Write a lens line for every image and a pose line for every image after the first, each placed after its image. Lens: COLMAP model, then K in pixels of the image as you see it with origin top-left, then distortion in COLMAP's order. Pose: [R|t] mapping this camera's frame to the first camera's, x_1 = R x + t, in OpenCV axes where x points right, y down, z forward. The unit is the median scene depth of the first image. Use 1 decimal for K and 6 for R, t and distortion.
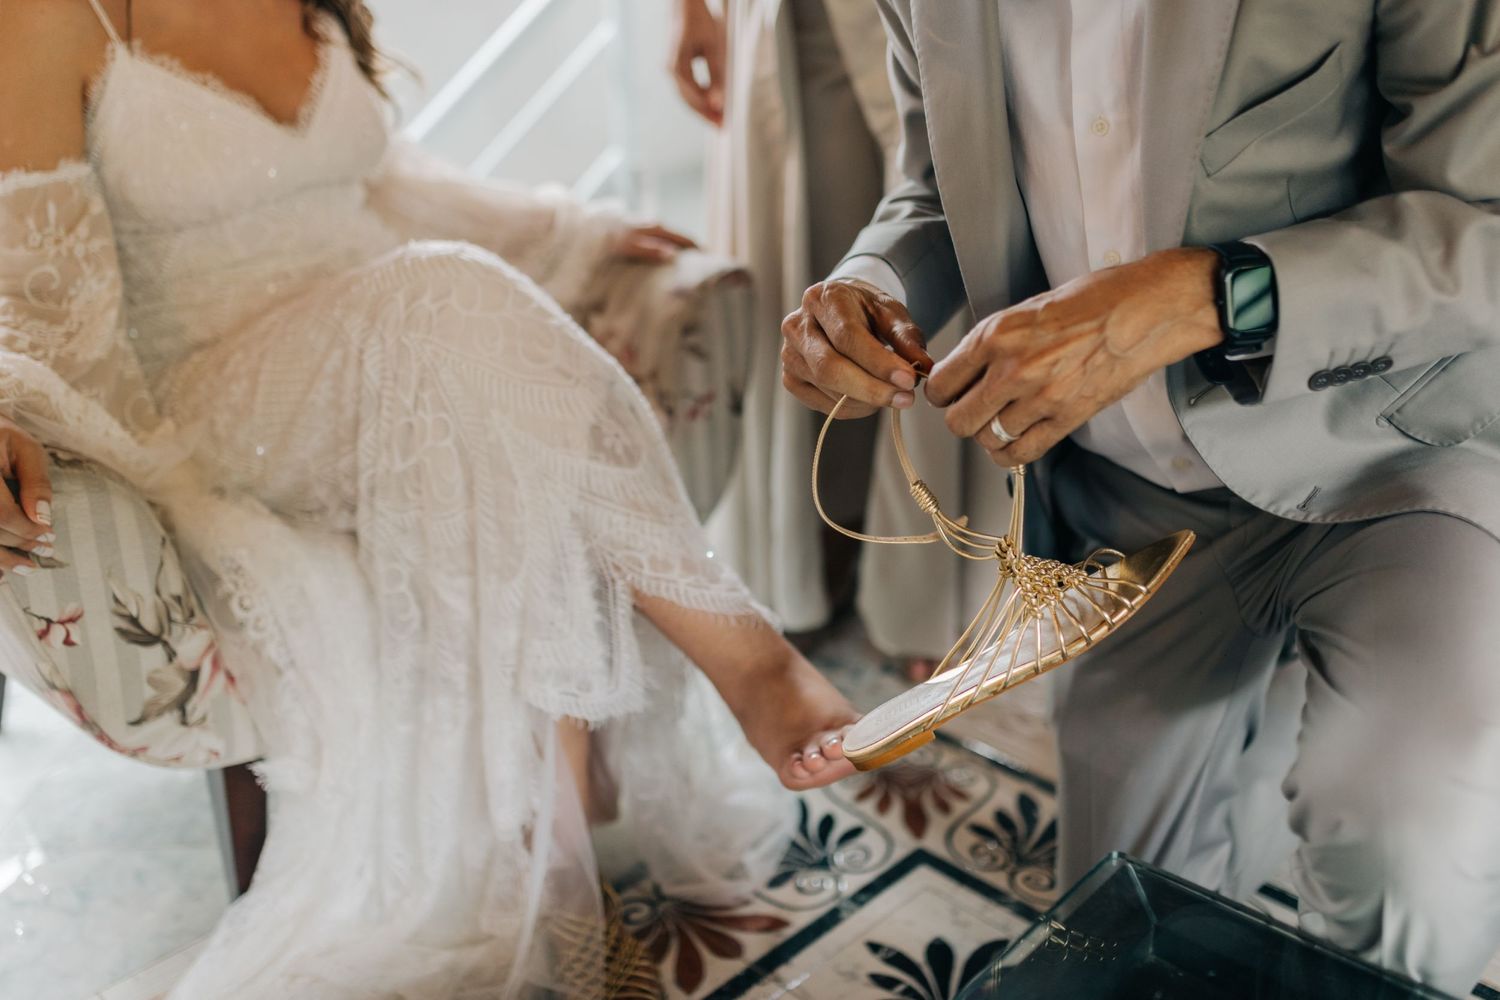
lens RADIAL K [[1448.6, 0, 745.2], [0, 1448.6, 498.1], [0, 0, 1]] dist [0.010381, 0.000000]
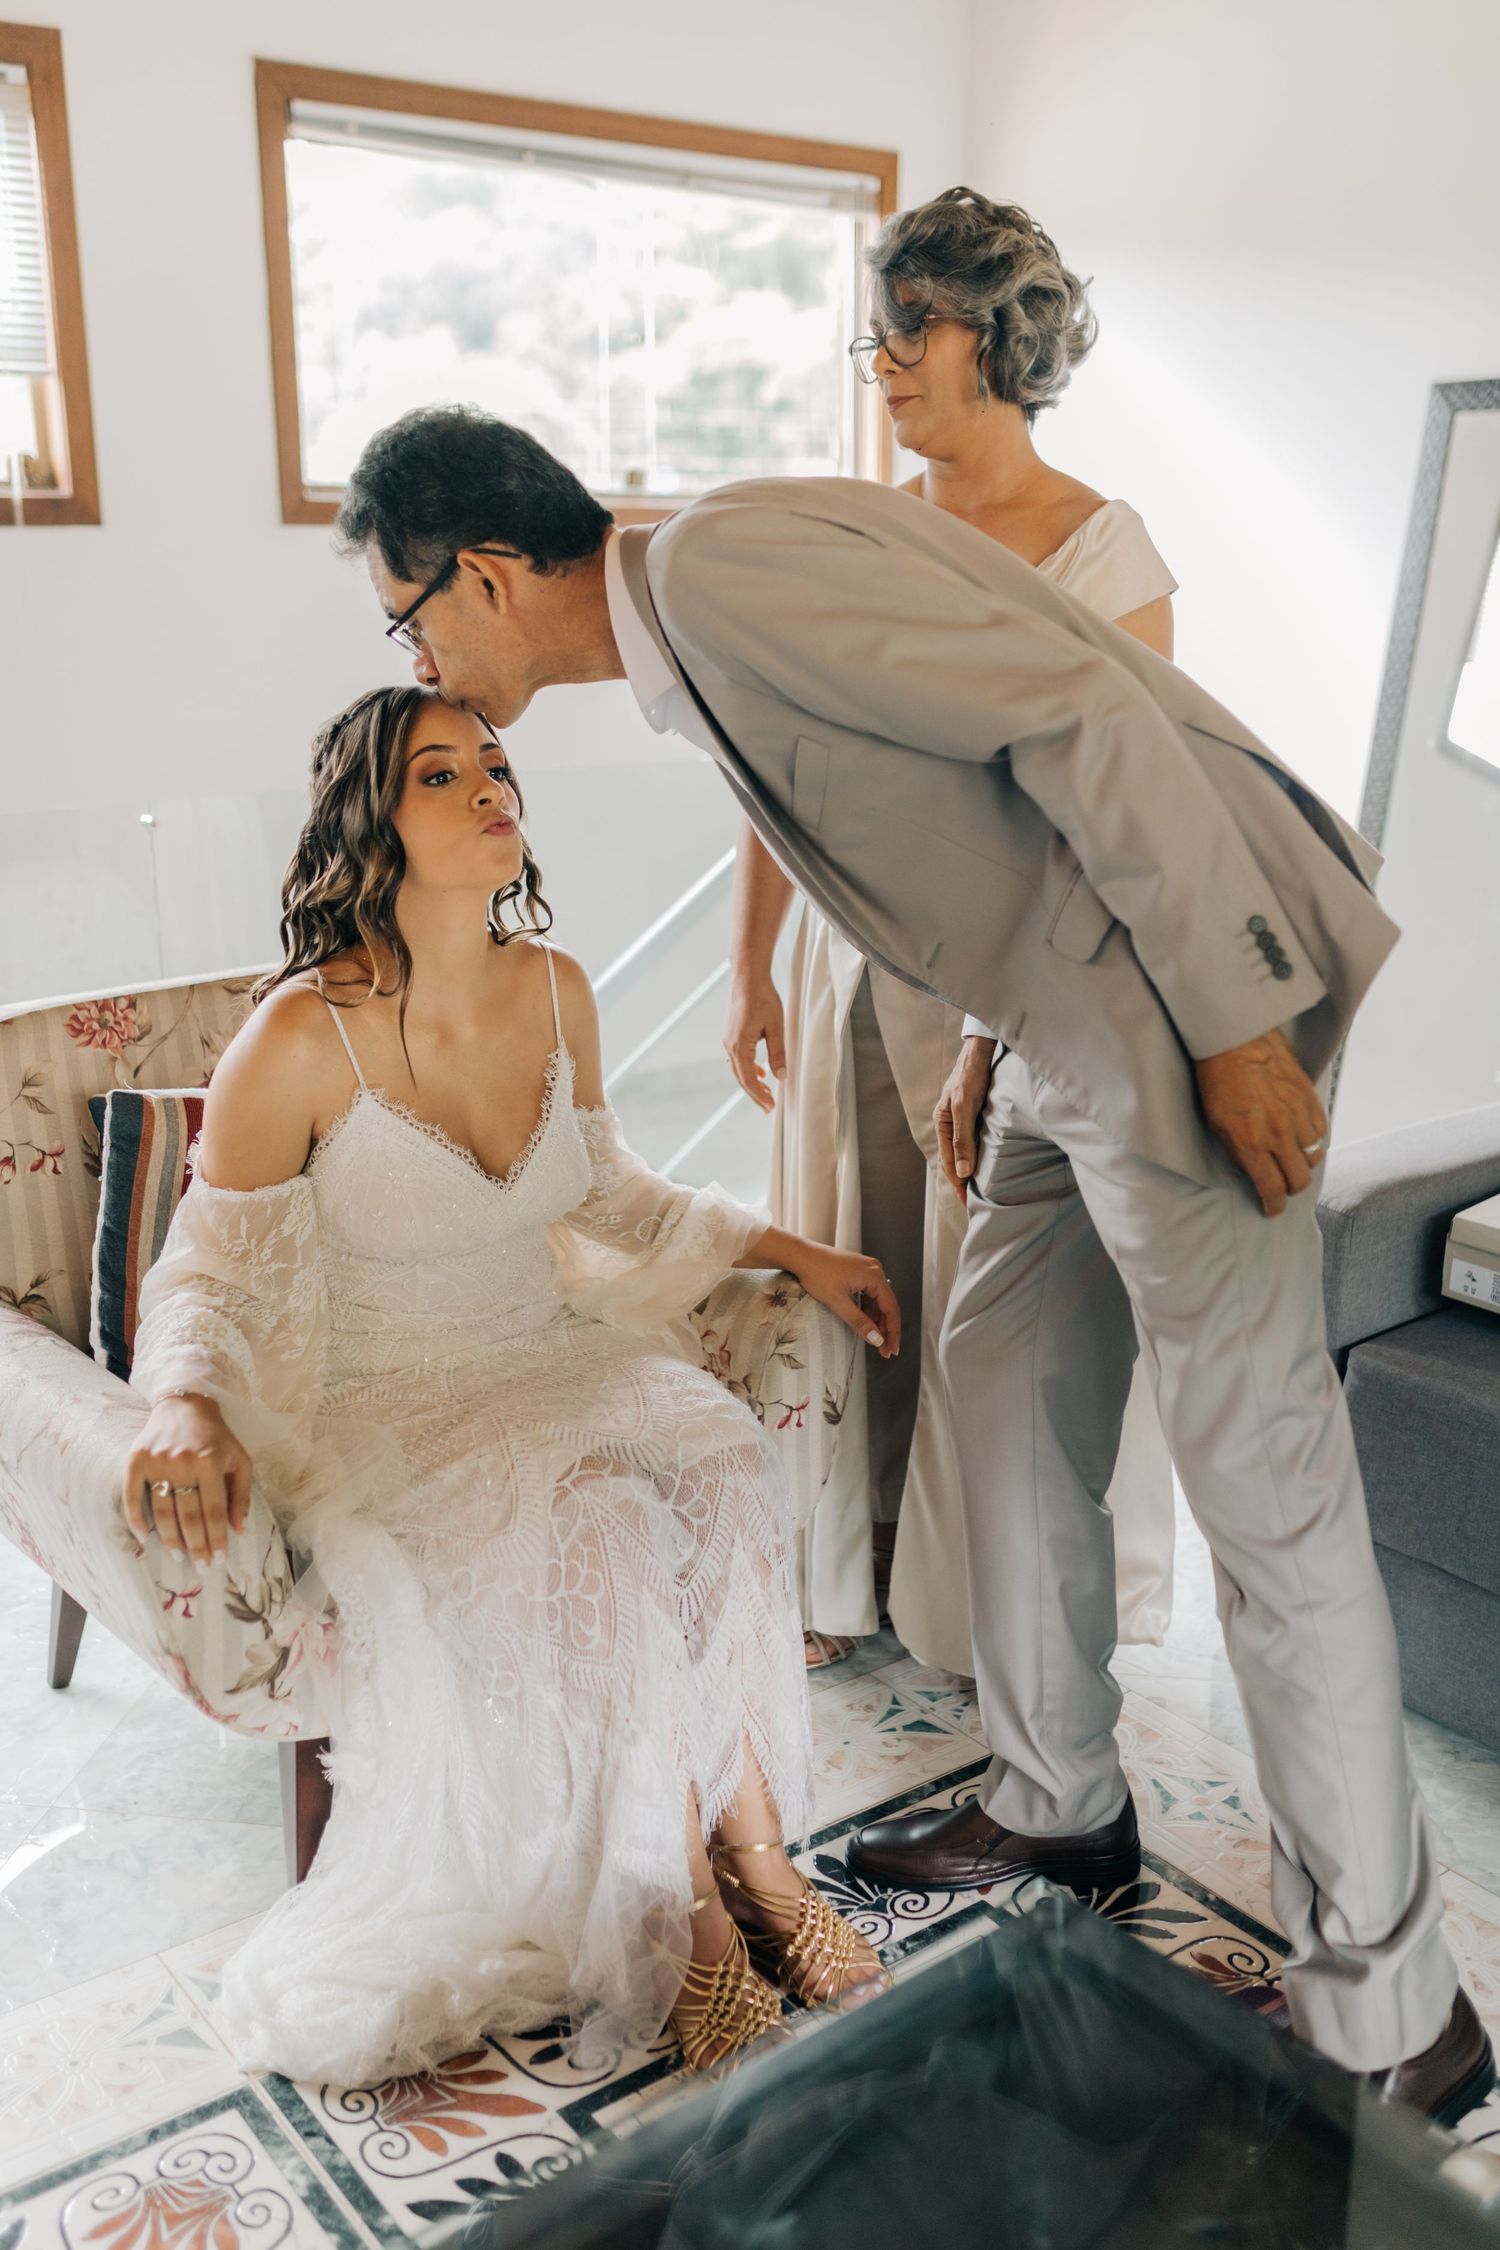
lens RADIAL K [[2172.9, 0, 752.2], [0, 2172.9, 1127.6], [0, 0, 1]] dist [0.010381, 0.000000]
pose [[0.989723, 0.060153, -0.129734, 0.159767], [-0.076377, 0.989345, -0.123949, -0.093857], [0.120896, 0.132584, 0.983771, -0.630184]]
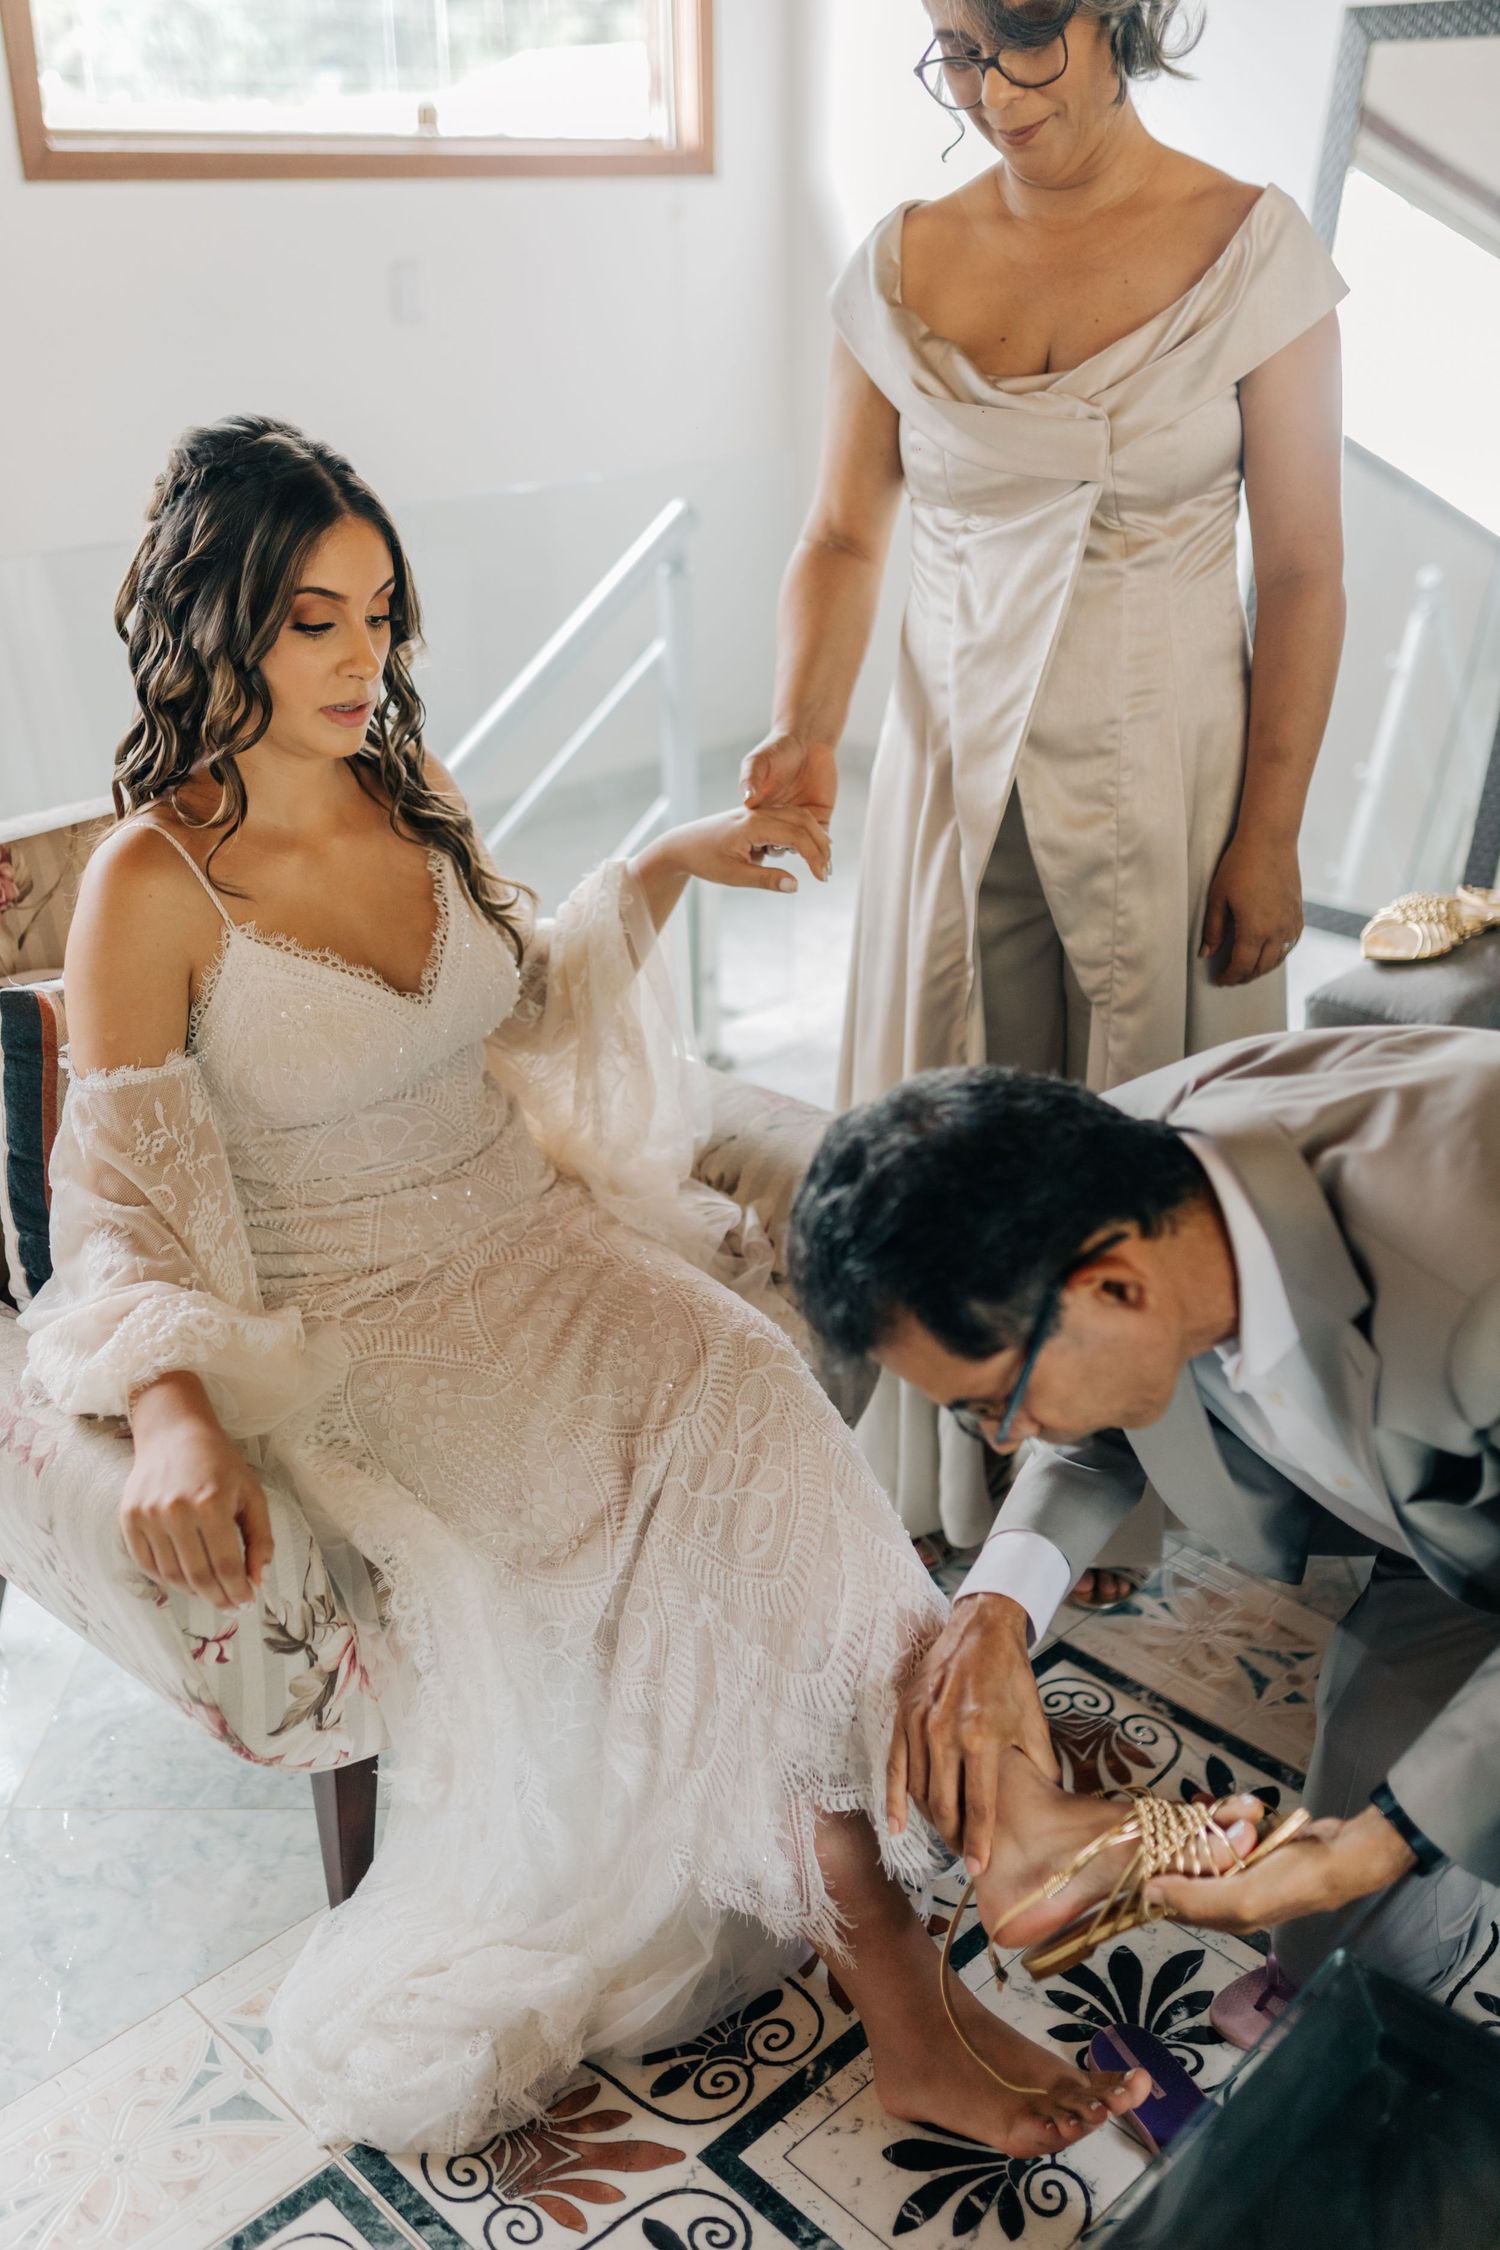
lens RADIAL K [[2172.9, 0, 759.3], [0, 2172.9, 1130.7], [0, 0, 1]] dist [0.010381, 0.000000]
pose [[0.999799, 0.018563, 0.007614, -0.126646], [-0.018787, 0.999360, 0.030439, -0.271506], [-0.007044, -0.030576, 0.999508, -0.369628]]
